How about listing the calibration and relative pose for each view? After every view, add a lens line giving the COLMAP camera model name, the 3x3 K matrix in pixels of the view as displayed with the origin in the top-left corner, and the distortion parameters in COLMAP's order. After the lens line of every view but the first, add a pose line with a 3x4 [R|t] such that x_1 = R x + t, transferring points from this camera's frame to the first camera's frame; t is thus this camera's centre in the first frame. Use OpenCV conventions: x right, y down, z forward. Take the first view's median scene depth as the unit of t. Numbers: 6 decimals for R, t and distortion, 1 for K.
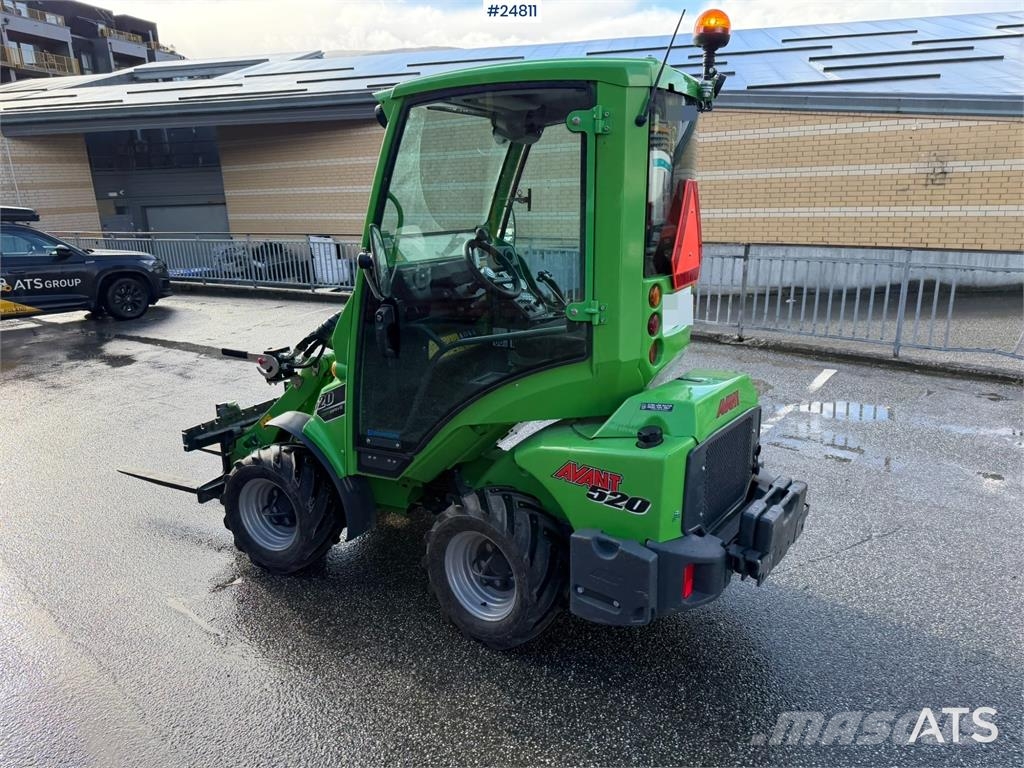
lens RADIAL K [[723.6, 0, 516.6], [0, 723.6, 378.1], [0, 0, 1]] dist [0.026667, -0.034920]
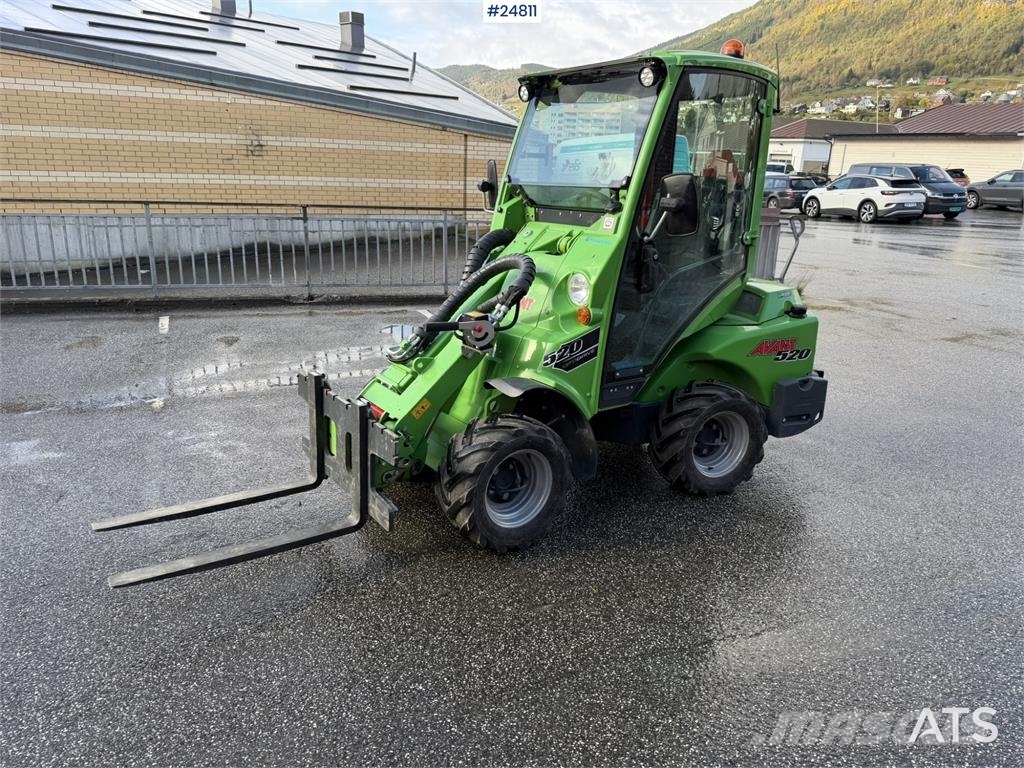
lens RADIAL K [[723.6, 0, 519.2], [0, 723.6, 375.1], [0, 0, 1]] dist [0.026667, -0.034920]
pose [[0.477224, -0.204979, 0.854541, -0.481524], [0.175849, 0.975023, 0.135675, -0.034735], [-0.861008, 0.085523, 0.501350, 0.232017]]
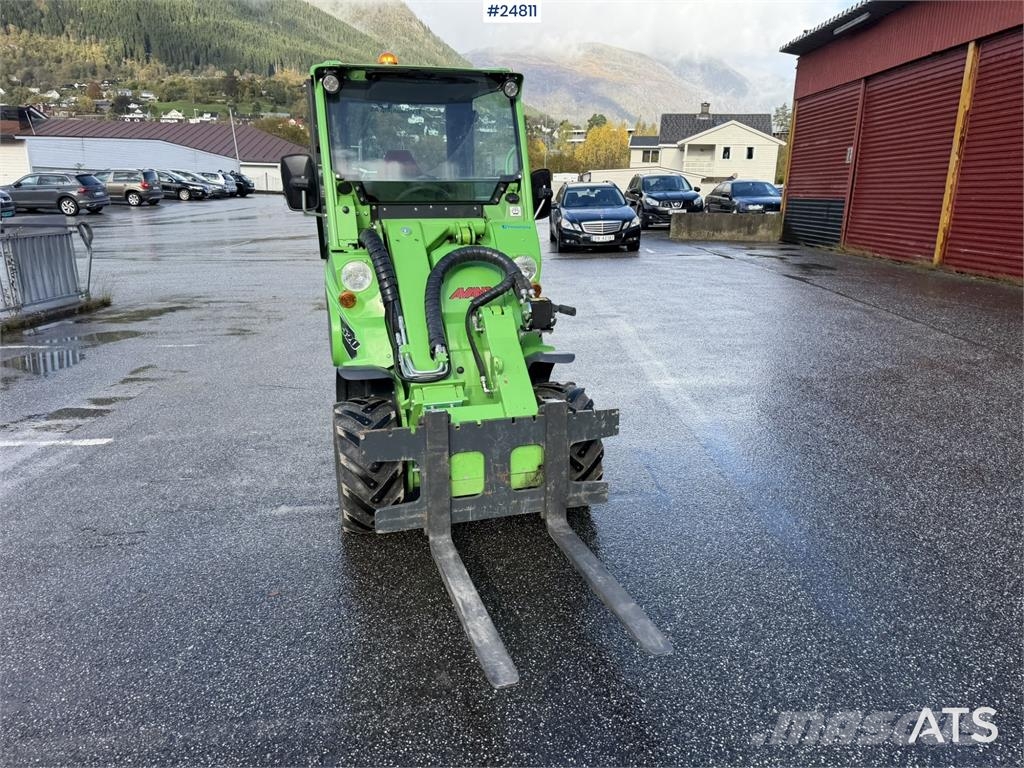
lens RADIAL K [[723.6, 0, 518.5], [0, 723.6, 377.1], [0, 0, 1]] dist [0.026667, -0.034920]
pose [[-0.685738, -0.160965, 0.709827, -0.449876], [0.191214, 0.901143, 0.389074, -0.144833], [-0.702283, 0.402531, -0.587169, 0.725800]]
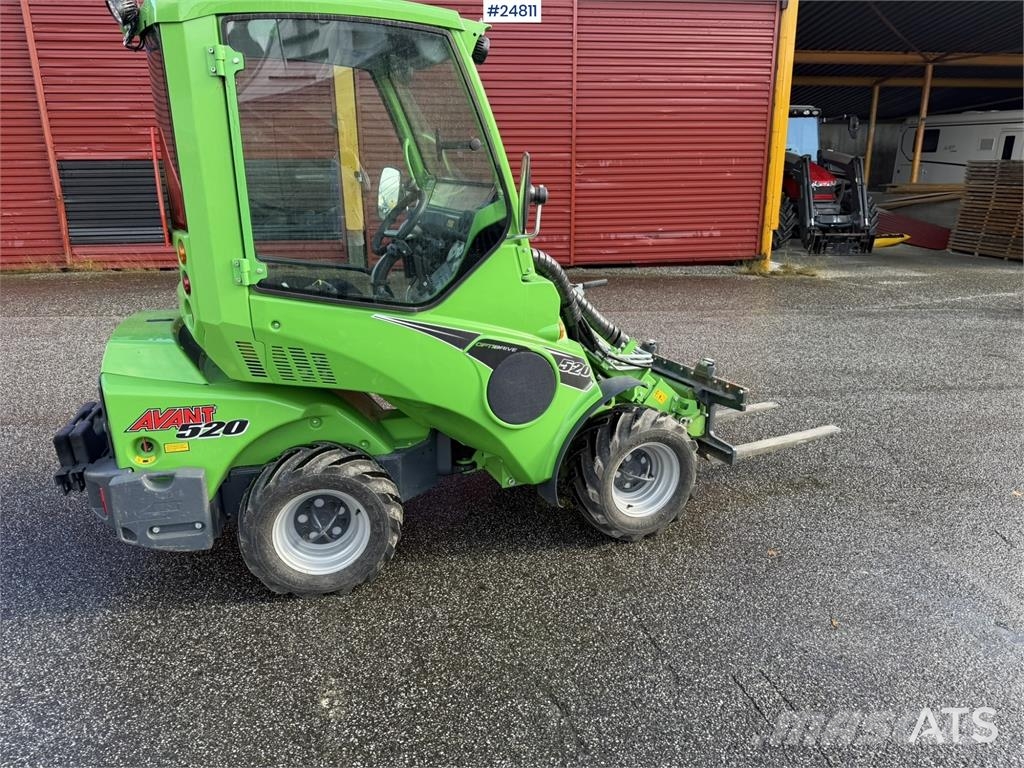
lens RADIAL K [[723.6, 0, 522.2], [0, 723.6, 381.4], [0, 0, 1]] dist [0.026667, -0.034920]
pose [[-0.628364, 0.246567, -0.737810, 0.255707], [-0.175479, 0.879068, 0.443223, -0.173777], [0.757869, 0.407976, -0.509107, 0.704582]]
